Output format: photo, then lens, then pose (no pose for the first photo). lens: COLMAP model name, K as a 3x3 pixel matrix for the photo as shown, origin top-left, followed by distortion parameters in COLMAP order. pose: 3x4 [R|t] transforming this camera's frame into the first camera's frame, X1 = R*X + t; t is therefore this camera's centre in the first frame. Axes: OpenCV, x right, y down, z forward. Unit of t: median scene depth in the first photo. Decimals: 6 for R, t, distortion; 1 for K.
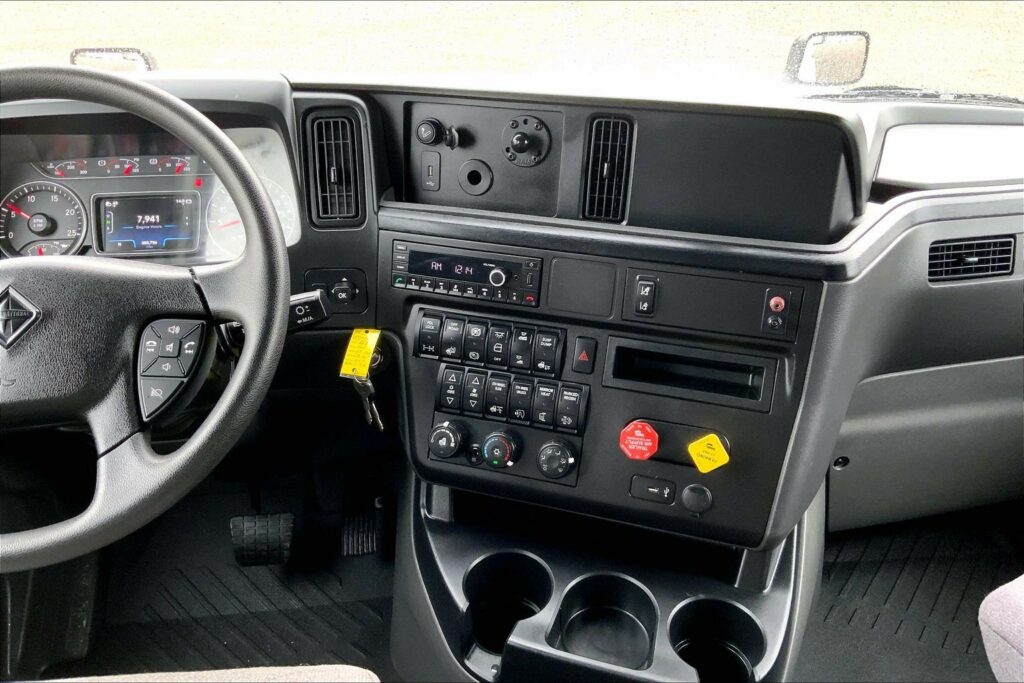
lens RADIAL K [[860.2, 0, 507.2], [0, 860.2, 332.9], [0, 0, 1]] dist [0.087587, -0.160407]
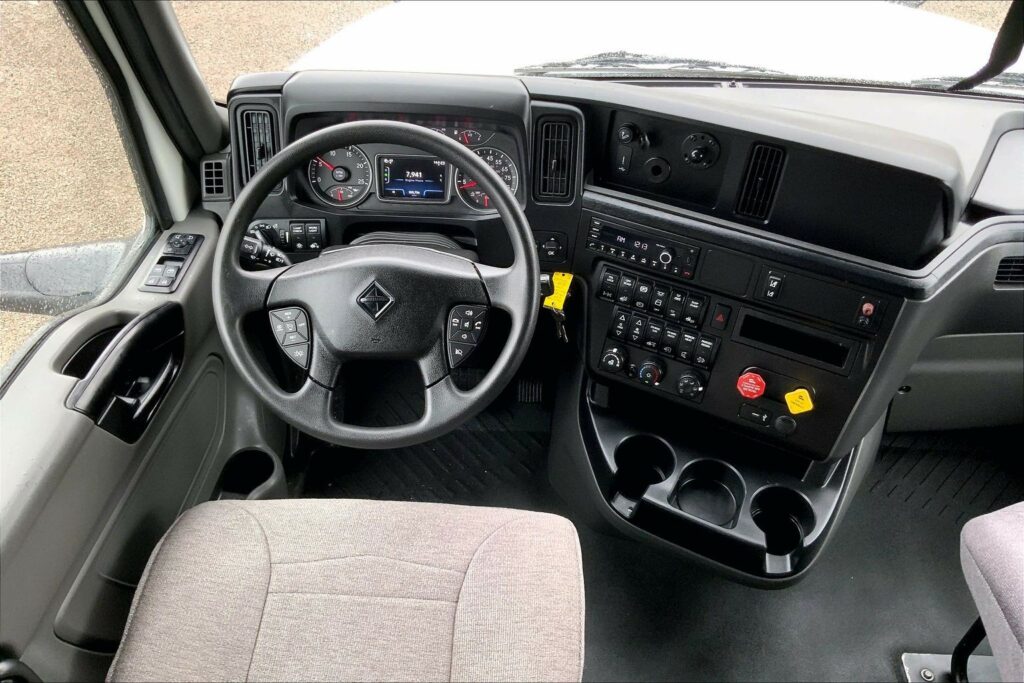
lens RADIAL K [[860.2, 0, 505.0], [0, 860.2, 351.2], [0, 0, 1]] dist [0.087587, -0.160407]
pose [[0.987892, 0.114974, -0.104164, -0.099759], [-0.080301, 0.953416, 0.290774, -0.287578], [0.132743, -0.278889, 0.951105, -0.379243]]
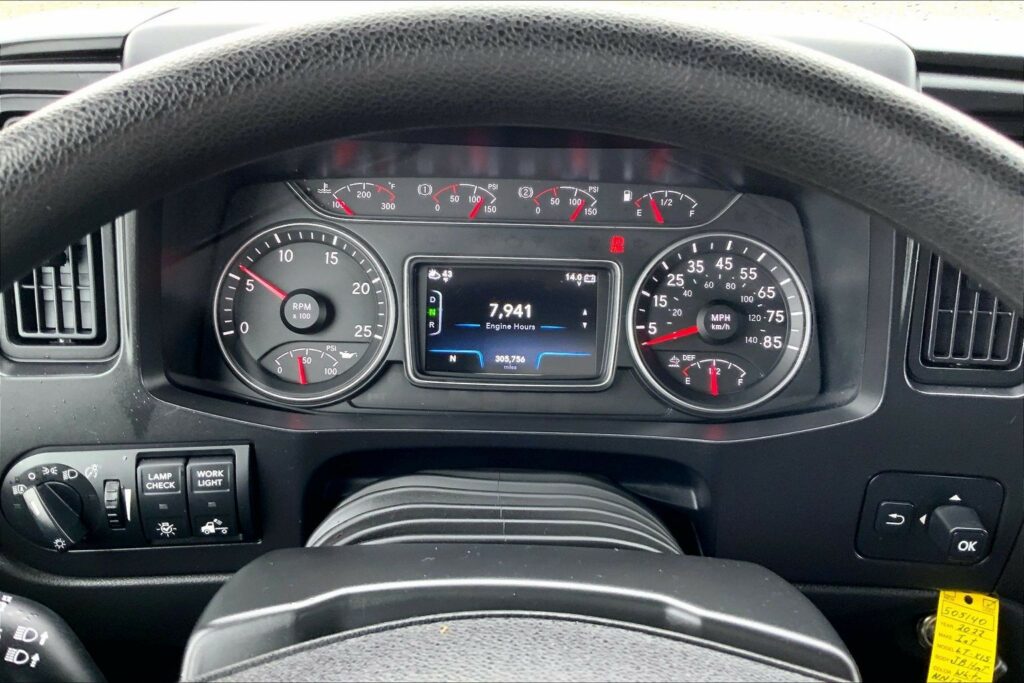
lens RADIAL K [[865.4, 0, 515.6], [0, 865.4, 332.0], [0, 0, 1]] dist [0.044785, -0.011212]
pose [[0.992584, 0.082939, -0.088866, -0.383052], [-0.074589, 0.992822, 0.093493, -0.173582], [0.095983, -0.086172, 0.991646, 0.535129]]
